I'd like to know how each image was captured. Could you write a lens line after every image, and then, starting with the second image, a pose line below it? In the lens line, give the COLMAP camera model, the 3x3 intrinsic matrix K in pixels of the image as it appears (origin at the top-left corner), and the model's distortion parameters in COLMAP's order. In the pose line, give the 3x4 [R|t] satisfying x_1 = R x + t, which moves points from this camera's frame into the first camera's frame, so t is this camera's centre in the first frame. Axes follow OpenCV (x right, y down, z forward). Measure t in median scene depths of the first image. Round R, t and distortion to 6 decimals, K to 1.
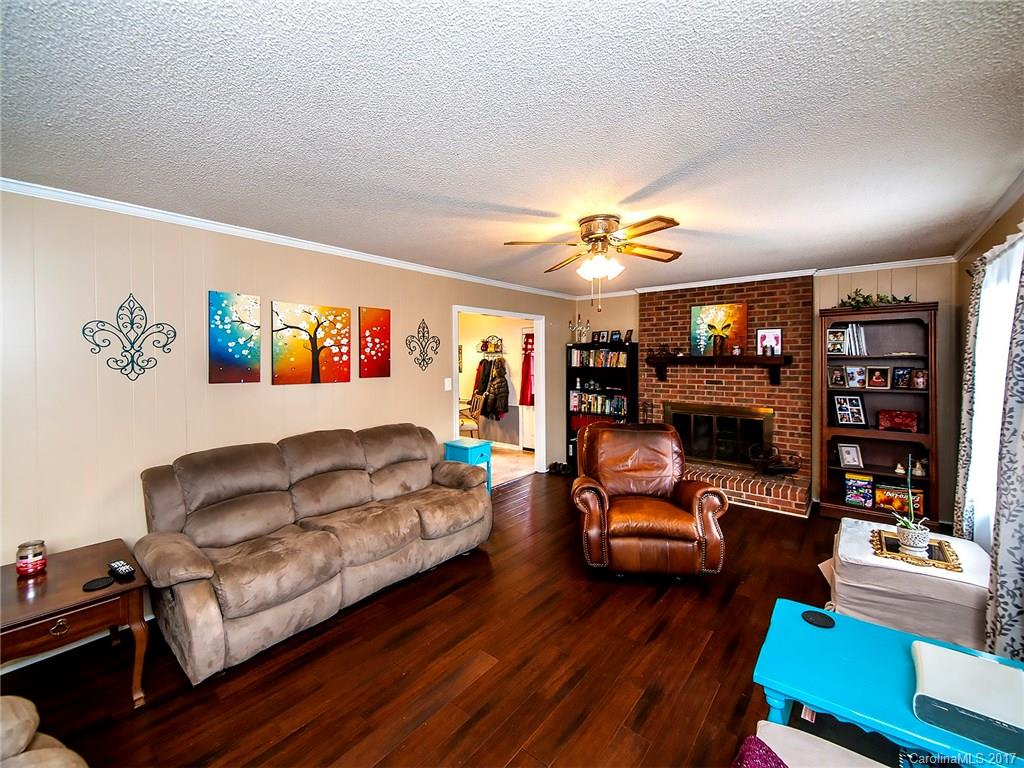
lens RADIAL K [[428.3, 0, 504.1], [0, 428.3, 368.0], [0, 0, 1]] dist [0.018397, -0.009730]
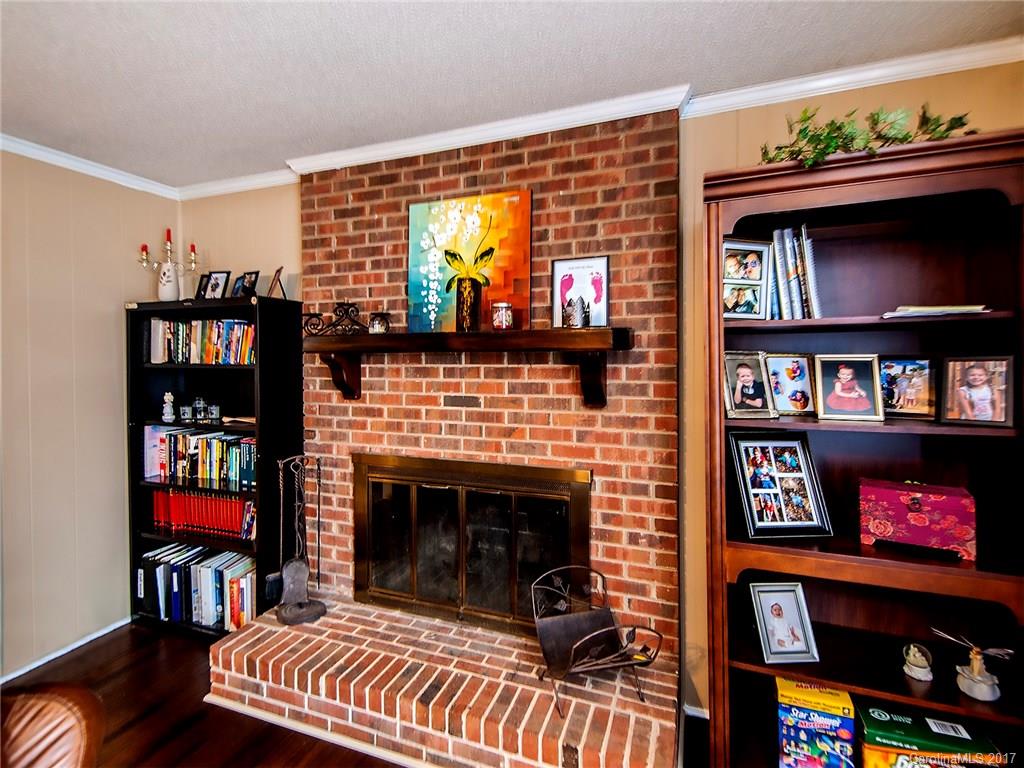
lens RADIAL K [[486.2, 0, 509.5], [0, 486.2, 370.7], [0, 0, 1]] dist [0.035186, -0.000622]
pose [[0.946483, -0.005538, 0.322707, 0.404979], [0.006593, 0.999976, -0.002177, 0.007490], [-0.322687, 0.004188, 0.946496, 0.596521]]
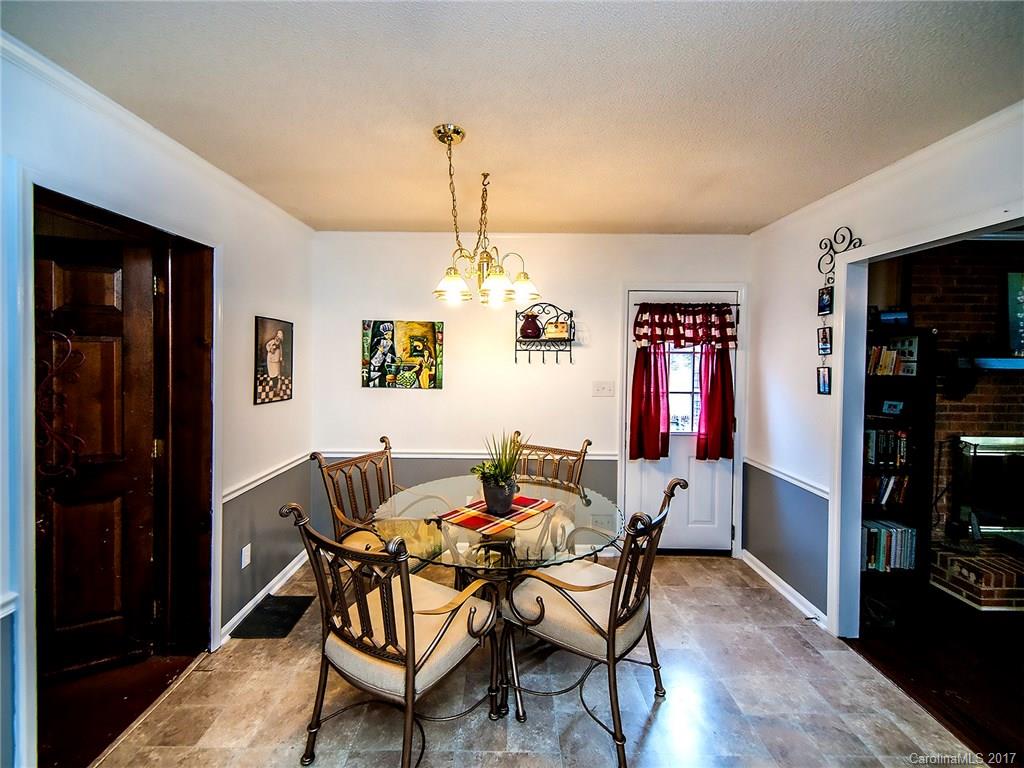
lens RADIAL K [[428.3, 0, 504.1], [0, 428.3, 368.0], [0, 0, 1]] dist [0.018397, -0.009730]
pose [[0.772066, -0.002113, 0.635539, -0.506388], [0.003122, 0.999995, -0.000468, -0.014643], [-0.635535, 0.002346, 0.772068, 1.050512]]
